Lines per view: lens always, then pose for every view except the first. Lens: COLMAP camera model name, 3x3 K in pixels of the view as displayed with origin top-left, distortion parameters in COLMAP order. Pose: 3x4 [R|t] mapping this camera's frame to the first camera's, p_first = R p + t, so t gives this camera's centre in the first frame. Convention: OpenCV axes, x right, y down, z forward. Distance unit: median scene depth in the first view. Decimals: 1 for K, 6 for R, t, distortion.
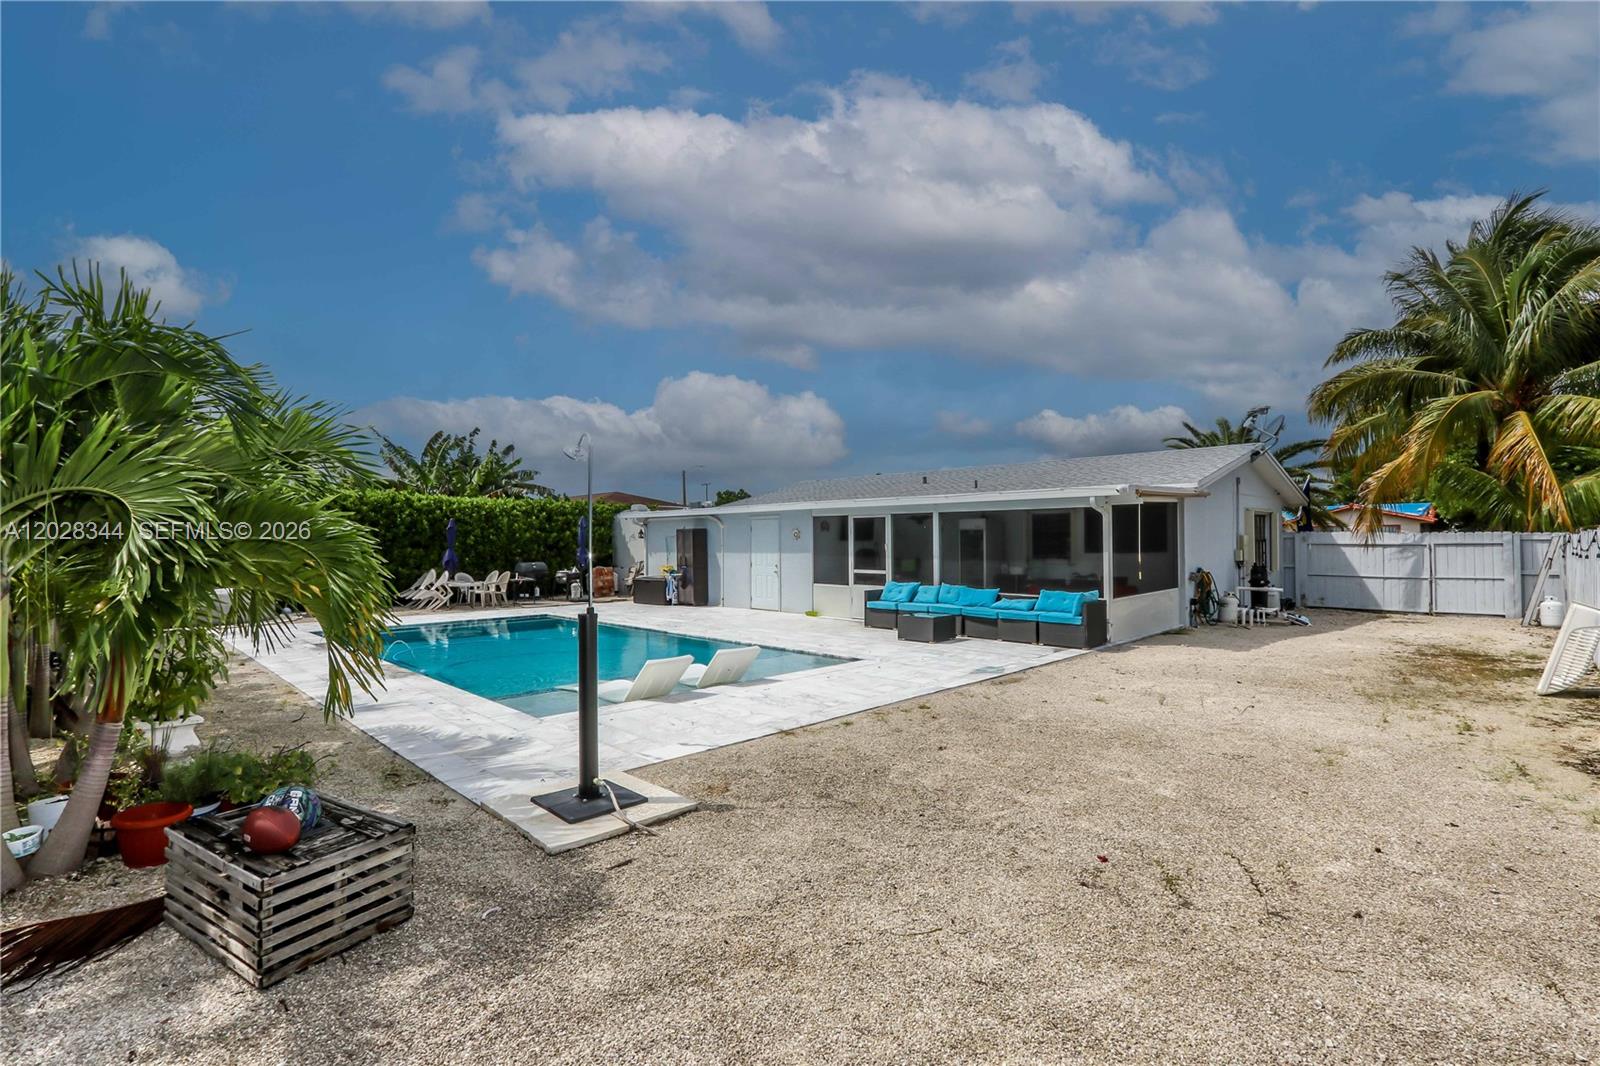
lens RADIAL K [[730.9, 0, 798.1], [0, 730.9, 539.6], [0, 0, 1]] dist [-0.037971, -0.000136]
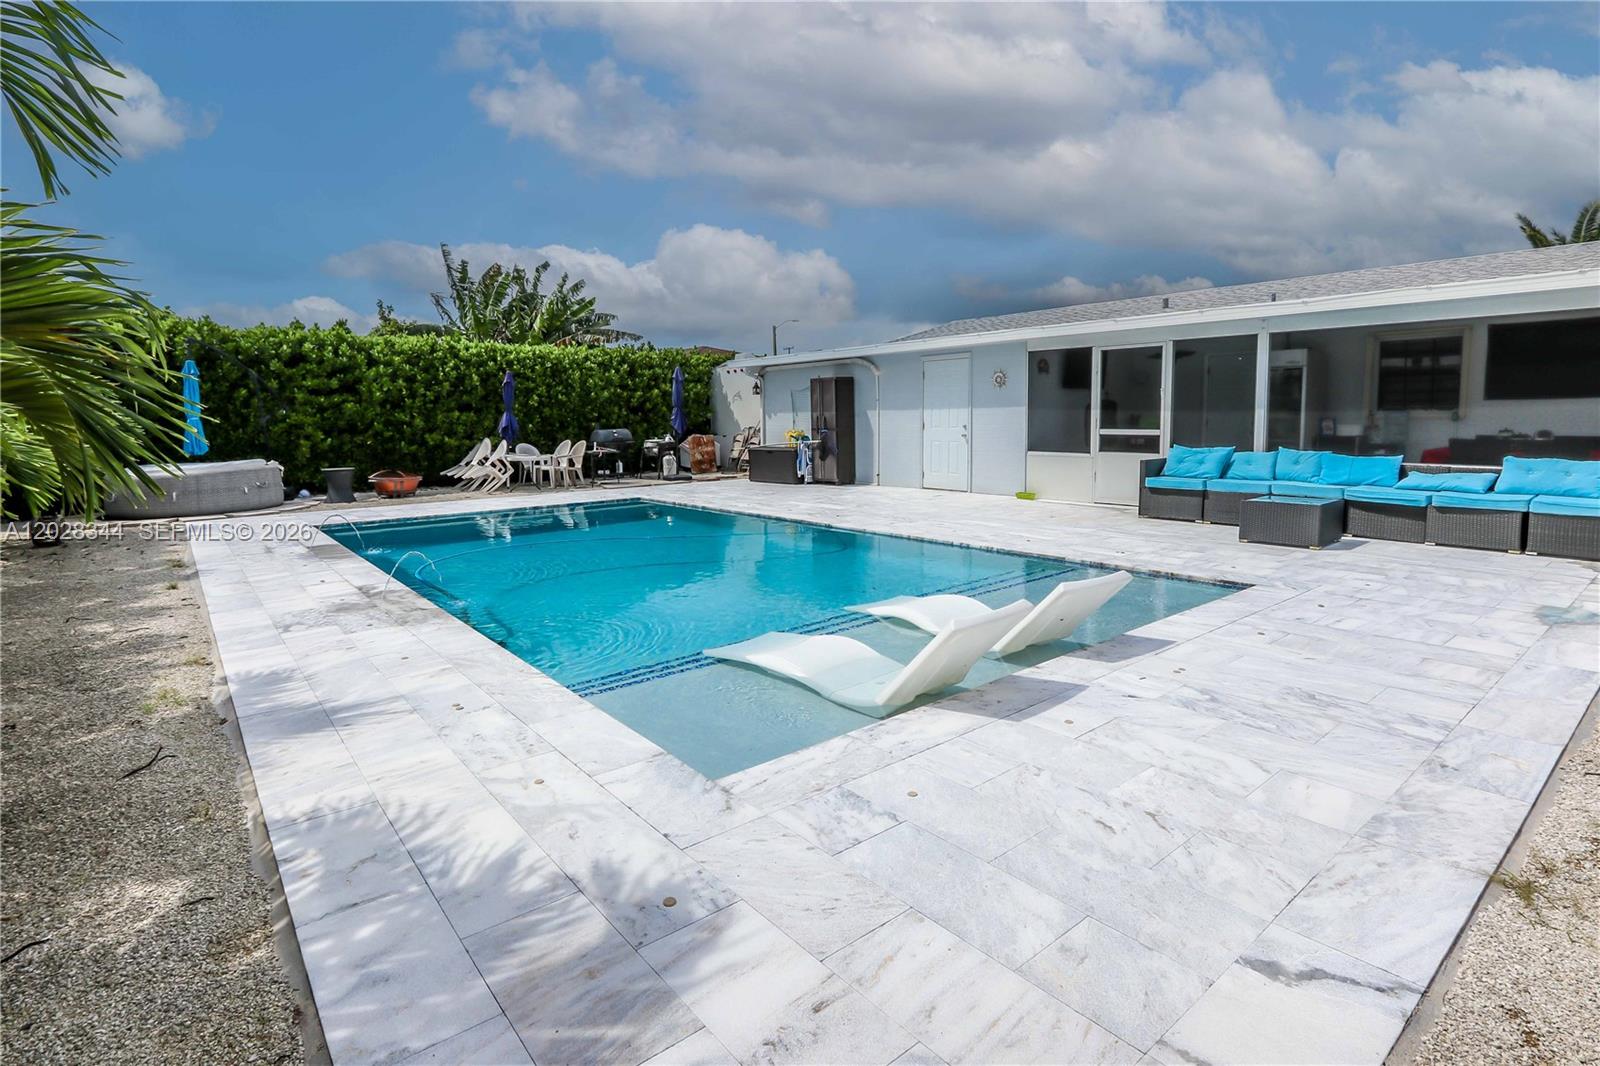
lens RADIAL K [[796.4, 0, 801.3], [0, 796.4, 465.1], [0, 0, 1]] dist [-0.019129, 0.002337]
pose [[0.994852, -0.004692, -0.101231, -0.093825], [0.011480, 0.997715, 0.066576, 0.017729], [0.100687, -0.067396, 0.992633, 0.208246]]
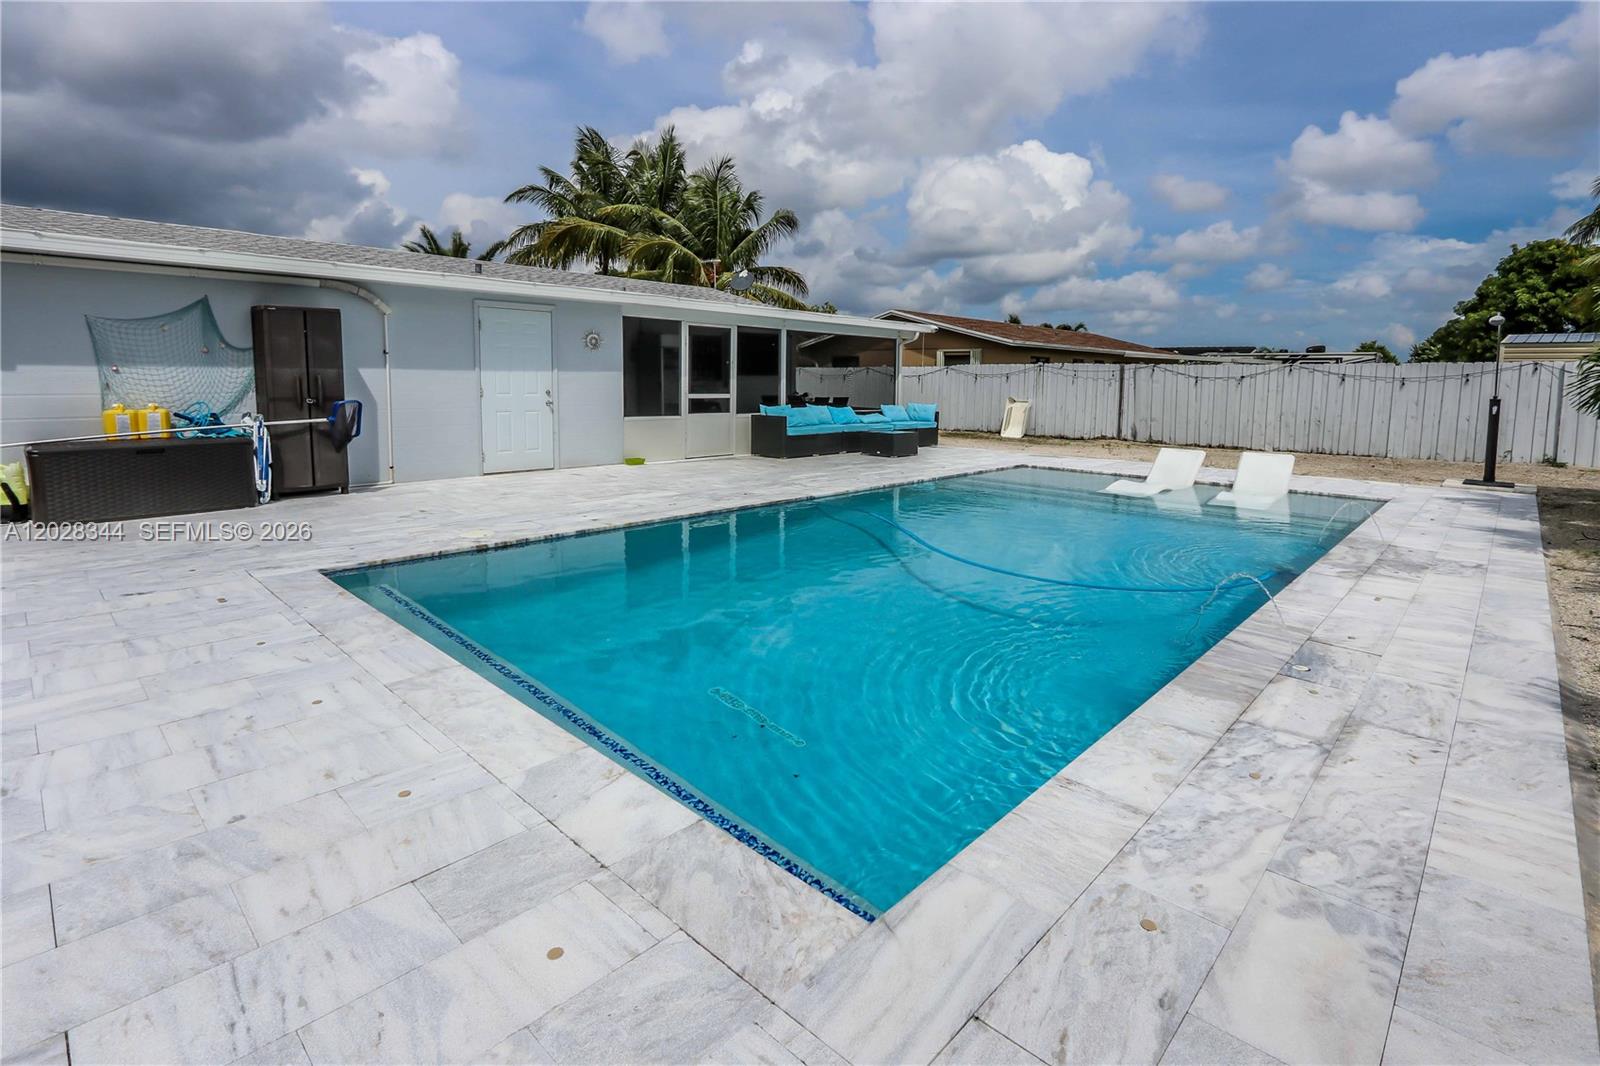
lens RADIAL K [[746.8, 0, 821.1], [0, 746.8, 455.6], [0, 0, 1]] dist [-0.015939, -0.000445]
pose [[-0.026842, -0.098977, 0.994728, -0.553550], [-0.019331, 0.994951, 0.098478, 0.020018], [-0.999453, -0.016586, -0.028619, 0.699756]]
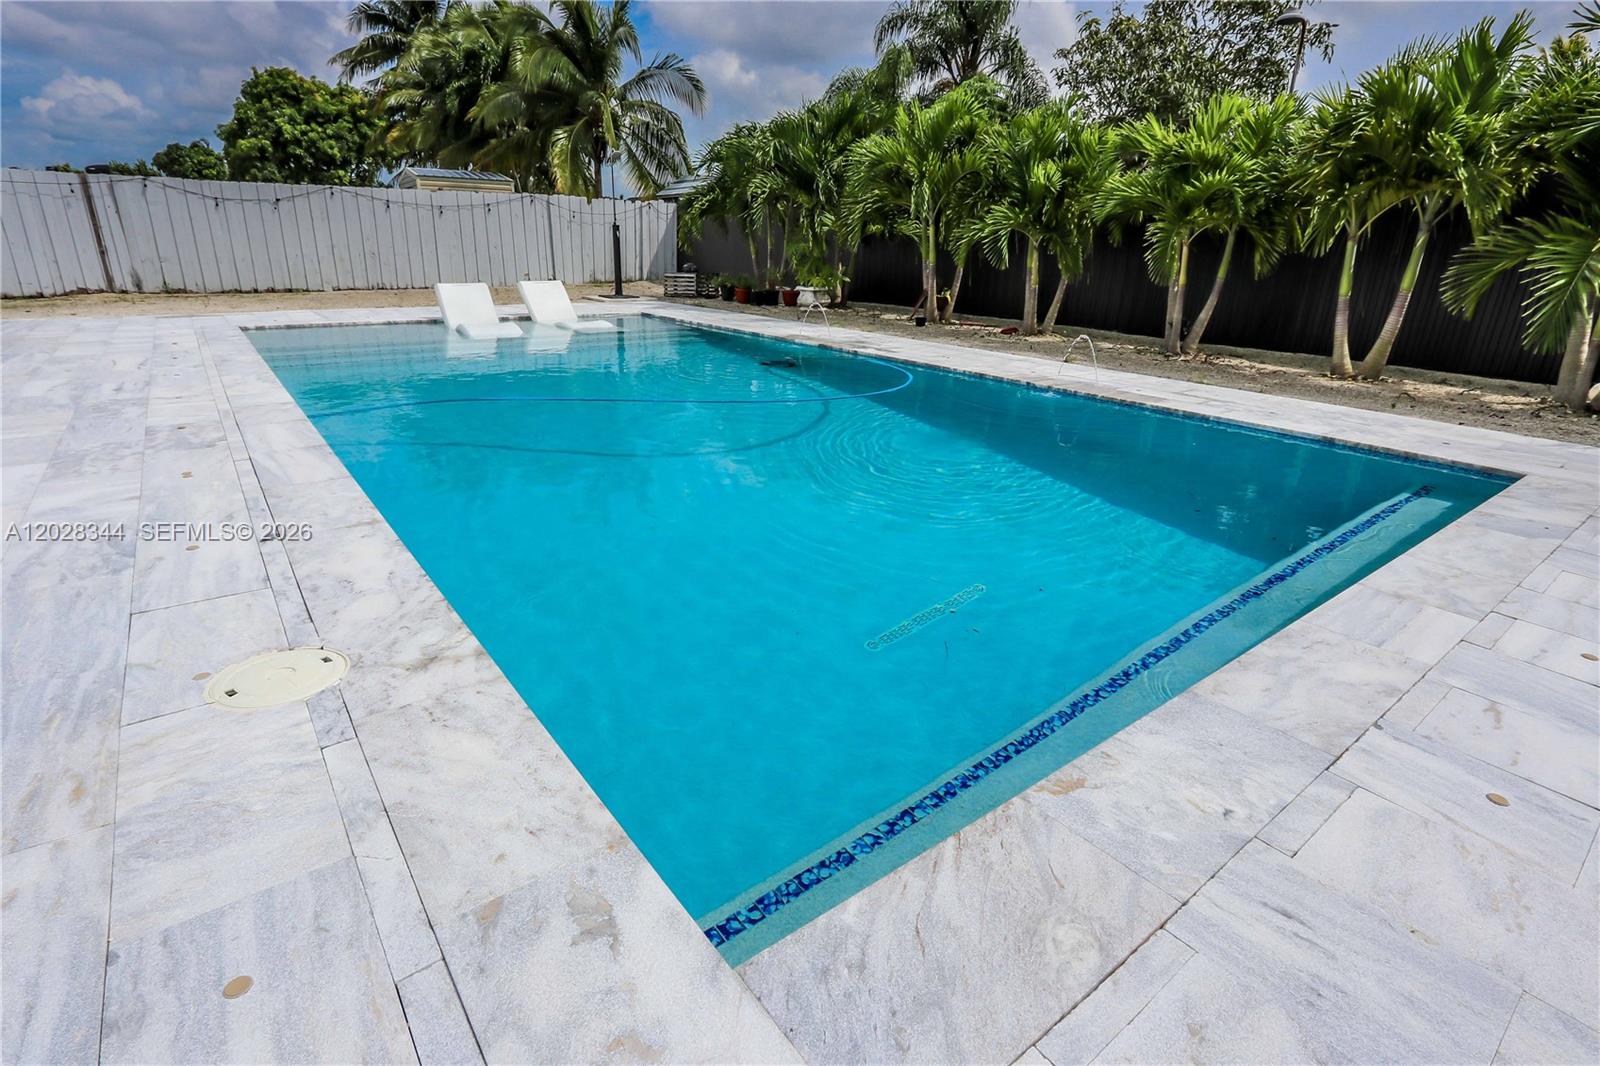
lens RADIAL K [[796.4, 0, 802.0], [0, 796.4, 524.7], [0, 0, 1]] dist [-0.019129, 0.002337]
pose [[-0.988600, -0.071829, 0.132324, -0.290338], [-0.024793, 0.944531, 0.327484, 0.040224], [-0.148507, 0.320470, -0.935545, 0.925540]]
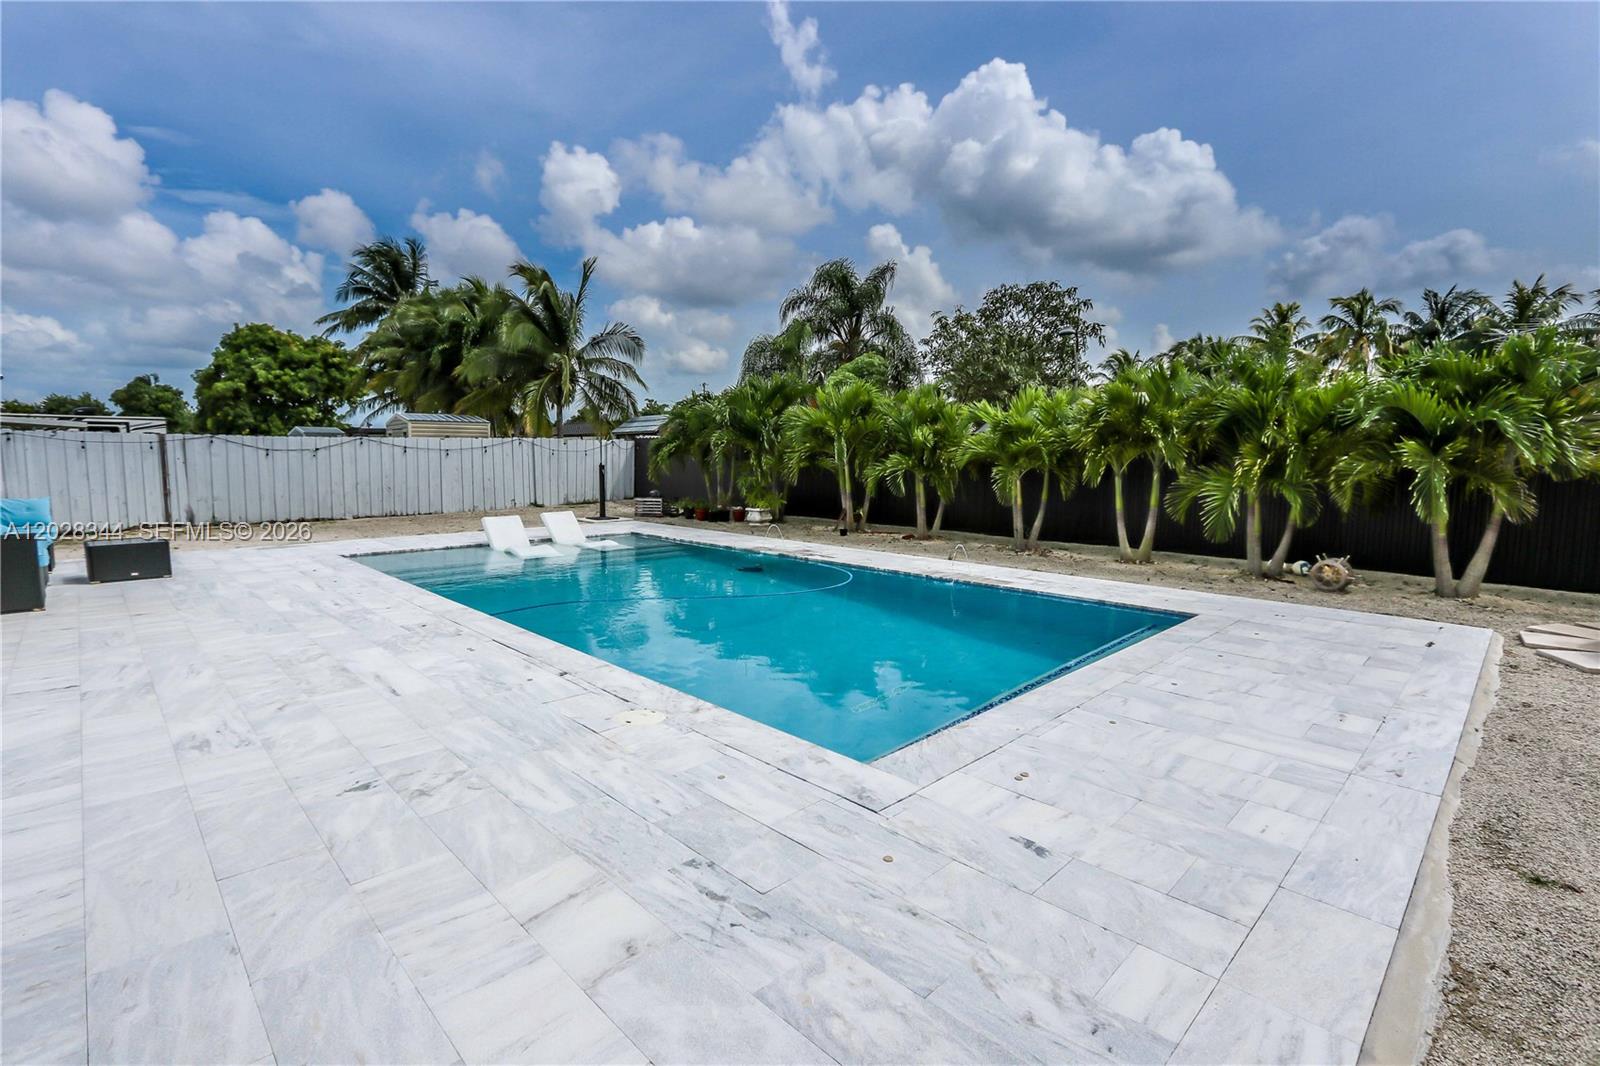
lens RADIAL K [[746.8, 0, 804.7], [0, 746.8, 509.8], [0, 0, 1]] dist [-0.015939, -0.000445]
pose [[-0.999692, -0.004546, 0.024418, -0.267557], [-0.002885, 0.997707, 0.067618, 0.015002], [-0.024669, 0.067527, -0.997412, 1.067254]]
